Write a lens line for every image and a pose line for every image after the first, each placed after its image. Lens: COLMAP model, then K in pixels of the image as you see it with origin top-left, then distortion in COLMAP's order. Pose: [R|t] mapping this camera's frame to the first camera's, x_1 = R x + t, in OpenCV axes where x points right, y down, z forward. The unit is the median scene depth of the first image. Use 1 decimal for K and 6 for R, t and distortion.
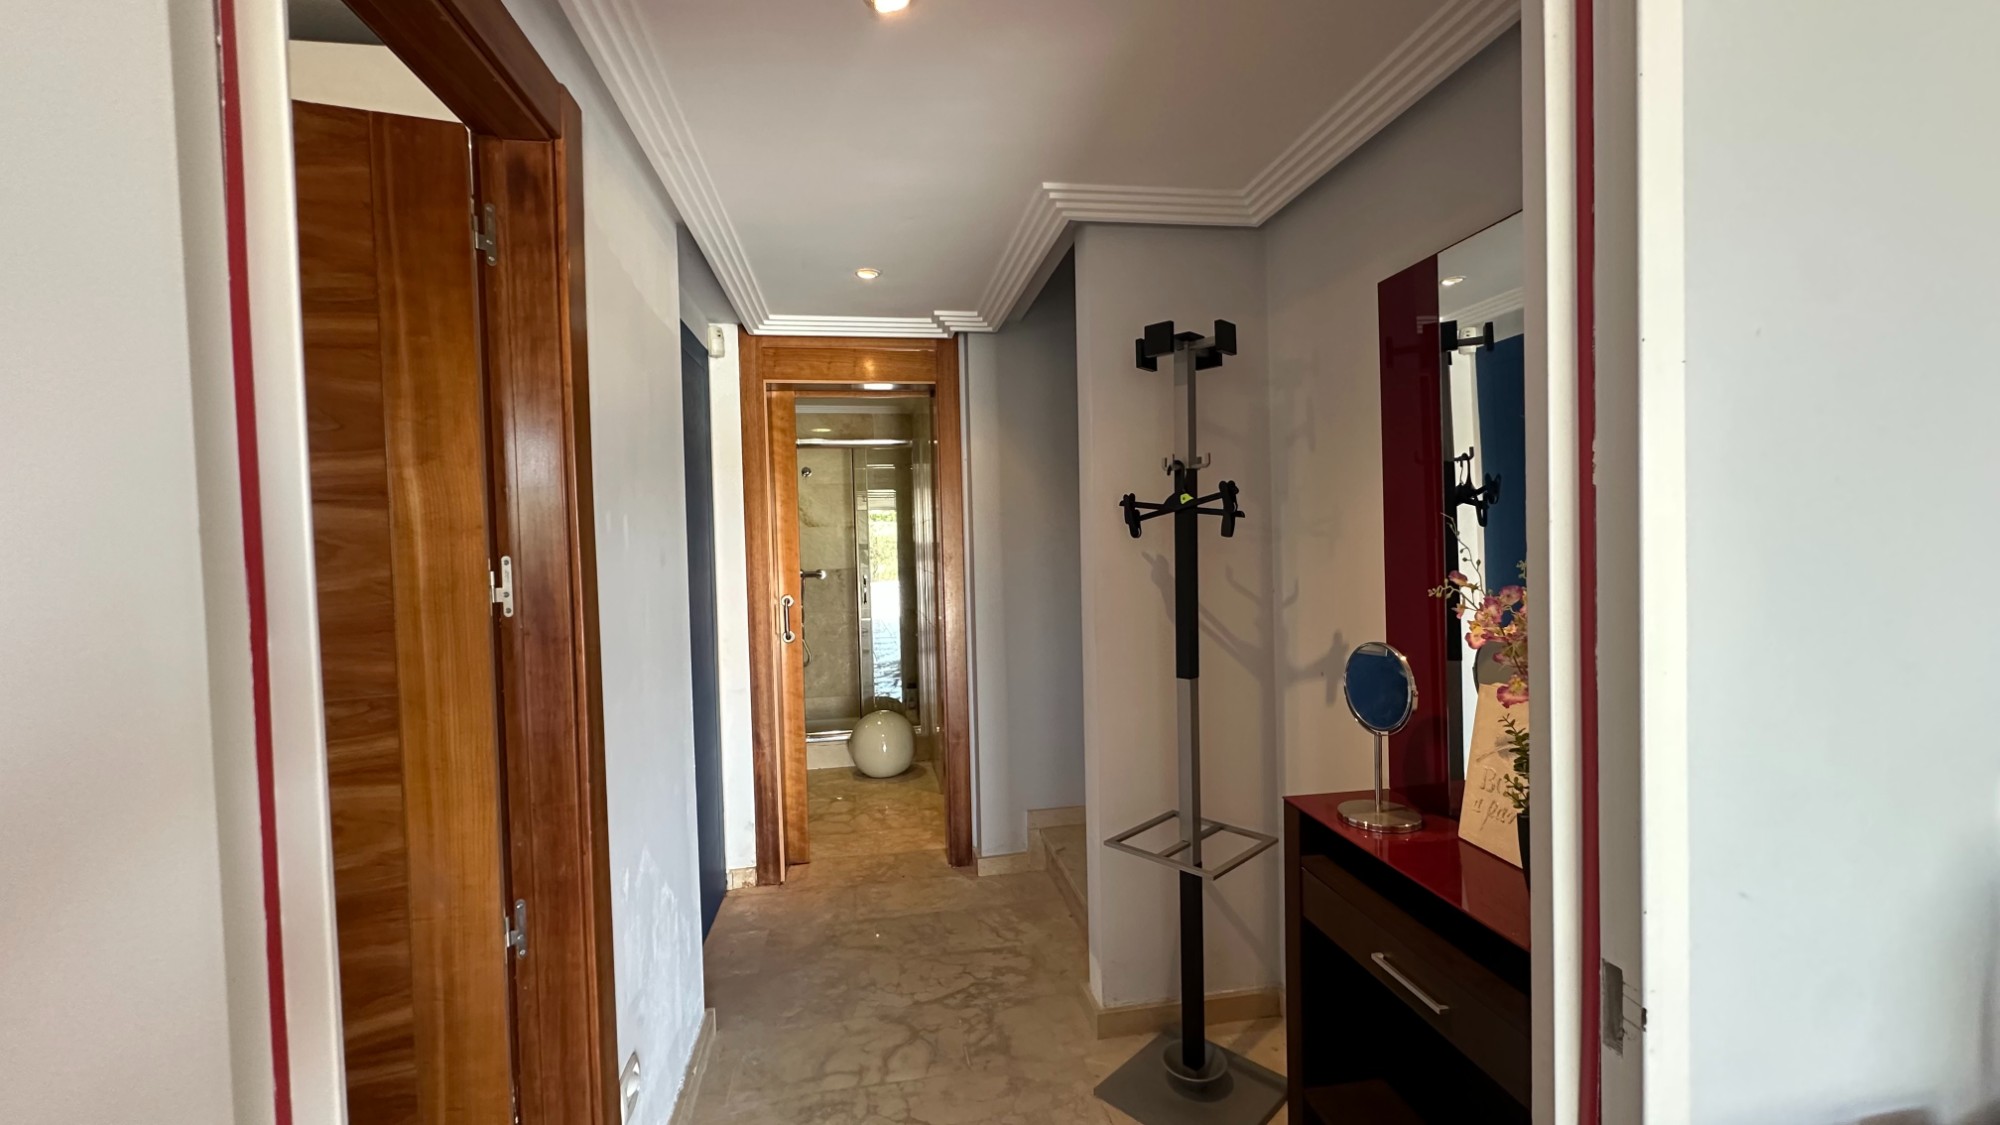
lens RADIAL K [[797.2, 0, 1000.0], [0, 797.2, 562.5], [0, 0, 1]] dist [0.000885, -0.000139]
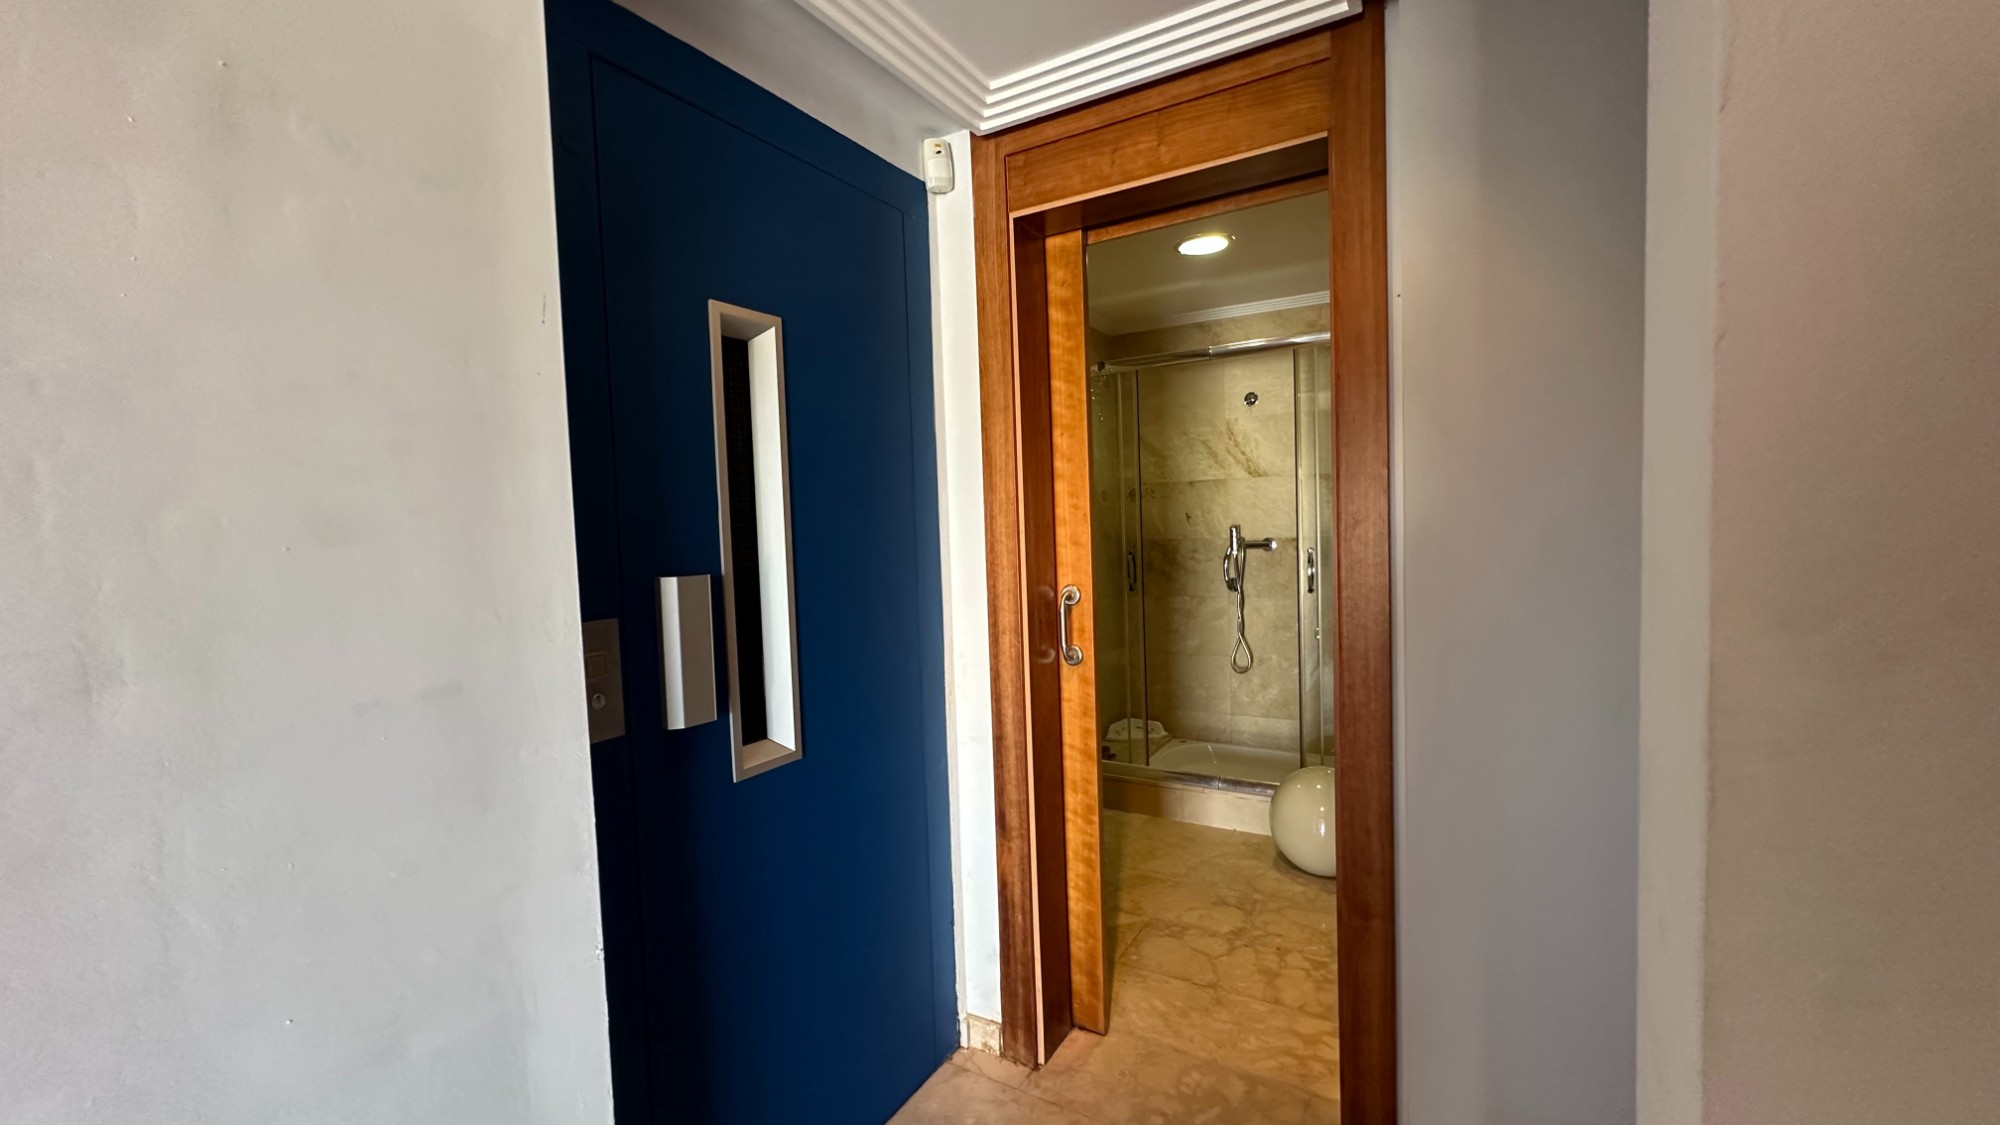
lens RADIAL K [[797.2, 0, 1000.0], [0, 797.2, 562.5], [0, 0, 1]] dist [0.000885, -0.000139]
pose [[0.766117, 0.032788, -0.641865, 0.073776], [-0.001988, 0.998814, 0.048649, -0.004935], [0.642699, -0.035995, 0.765273, 0.521039]]
